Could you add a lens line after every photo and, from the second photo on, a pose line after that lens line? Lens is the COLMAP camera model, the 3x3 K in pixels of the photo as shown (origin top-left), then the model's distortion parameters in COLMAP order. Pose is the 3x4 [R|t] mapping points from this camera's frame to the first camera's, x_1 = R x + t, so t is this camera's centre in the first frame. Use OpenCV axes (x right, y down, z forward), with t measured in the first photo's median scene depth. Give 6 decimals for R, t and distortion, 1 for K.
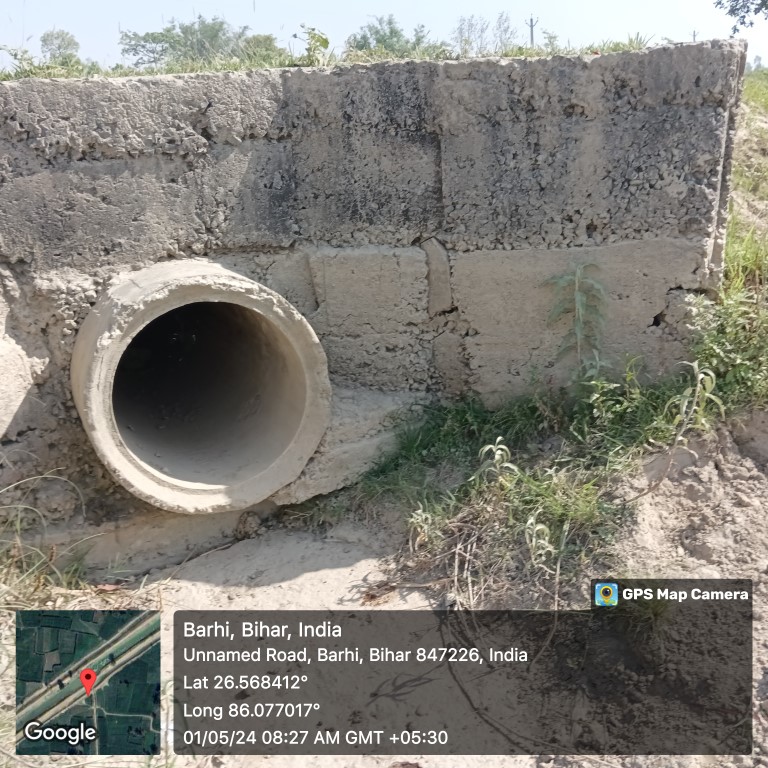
lens RADIAL K [[880.1, 0, 384.1], [0, 880.1, 341.9], [0, 0, 1]] dist [0.024618, -0.007948]
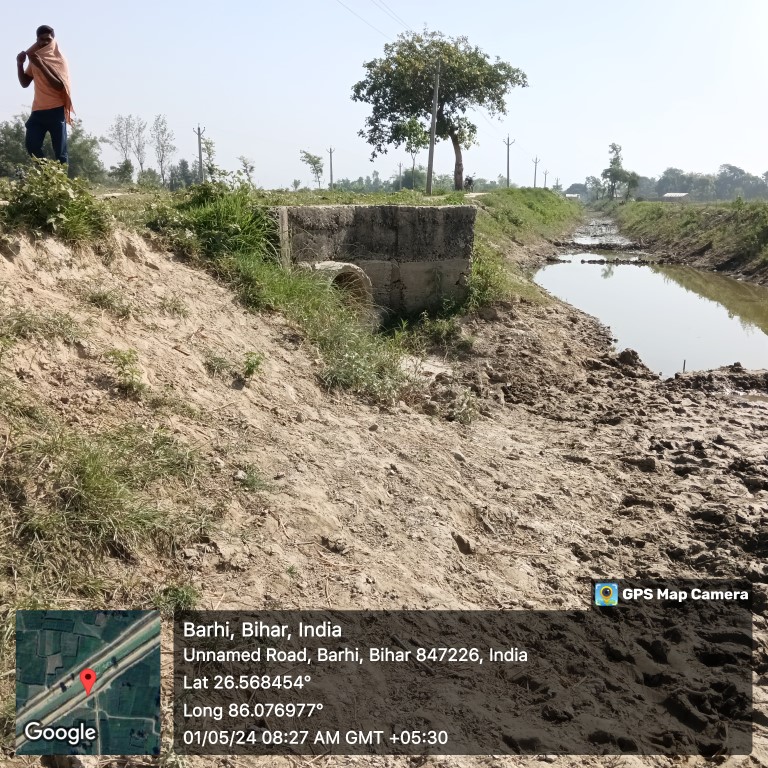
lens RADIAL K [[811.0, 0, 384.0], [0, 811.0, 384.0], [0, 0, 1]] dist [0.082040, -0.145911]
pose [[0.926646, -0.026163, 0.375024, -1.188200], [0.044048, 0.998260, -0.039194, 0.493238], [-0.373347, 0.052837, 0.926186, -1.866944]]
